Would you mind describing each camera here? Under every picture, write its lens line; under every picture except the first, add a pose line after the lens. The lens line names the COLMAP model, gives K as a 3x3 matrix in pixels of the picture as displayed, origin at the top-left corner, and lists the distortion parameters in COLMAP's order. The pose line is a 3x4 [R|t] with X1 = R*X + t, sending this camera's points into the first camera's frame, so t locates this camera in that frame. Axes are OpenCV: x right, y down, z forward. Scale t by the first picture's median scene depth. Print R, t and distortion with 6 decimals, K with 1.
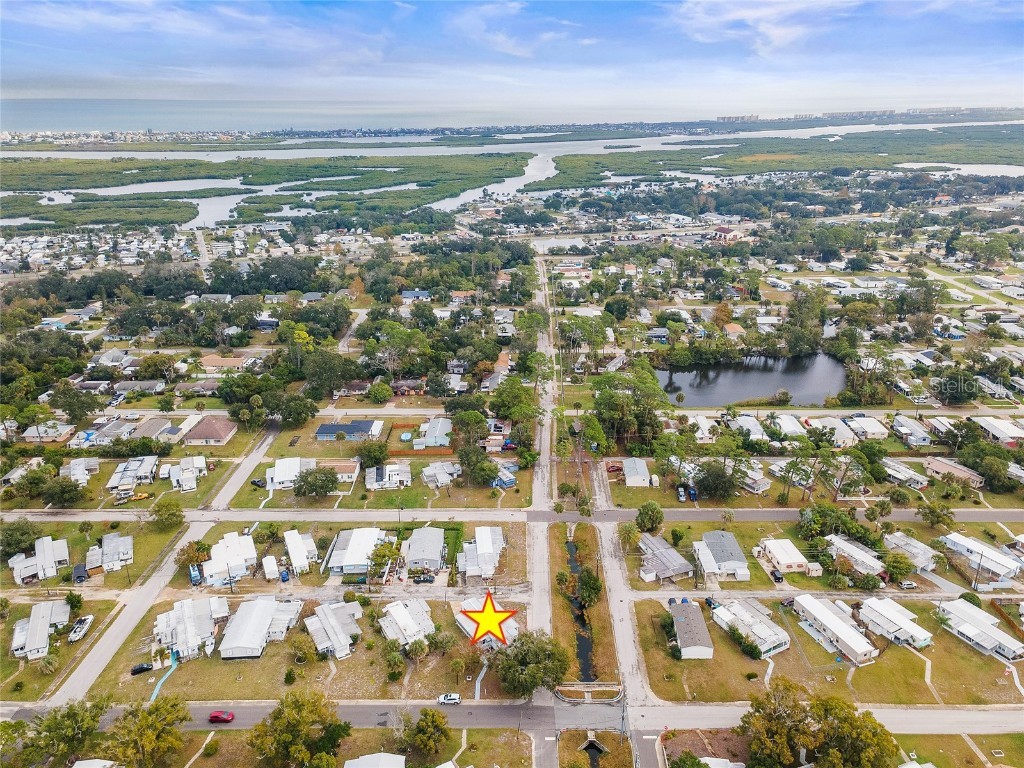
lens RADIAL K [[750.4, 0, 519.1], [0, 750.4, 382.0], [0, 0, 1]] dist [0.036370, 0.004577]
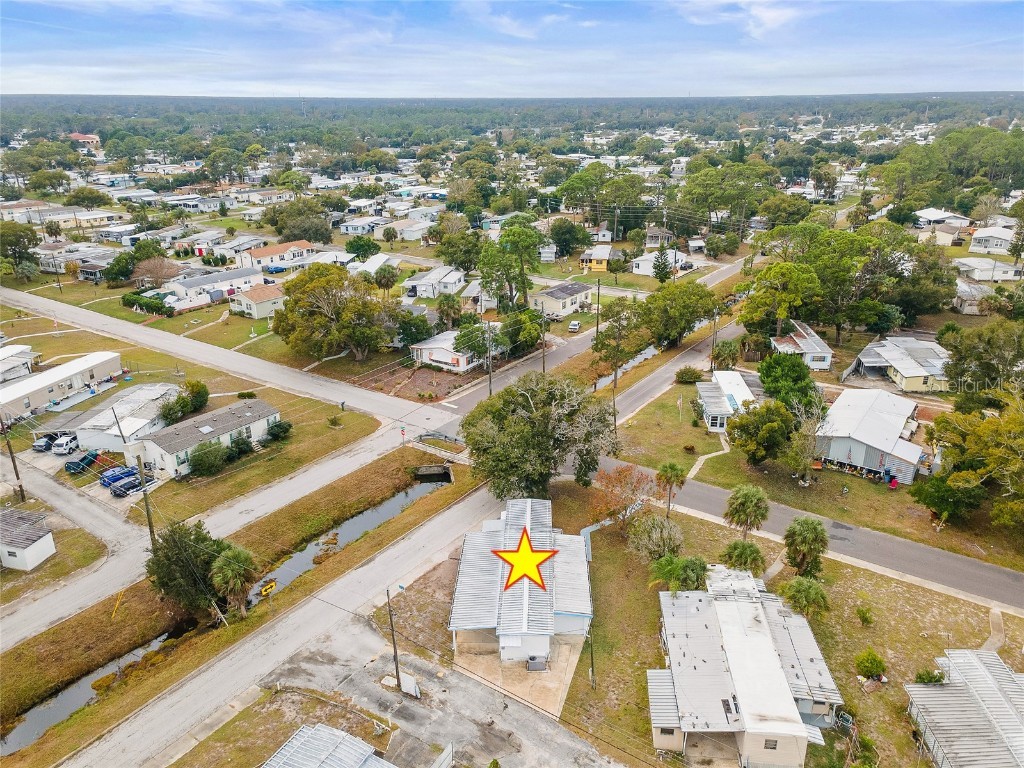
lens RADIAL K [[750.4, 0, 519.1], [0, 750.4, 382.0], [0, 0, 1]] dist [0.036370, 0.004577]
pose [[-0.831550, -0.189589, 0.522093, -0.141243], [0.201427, 0.773037, 0.601532, 0.020225], [-0.517641, 0.605367, -0.604631, 0.776057]]
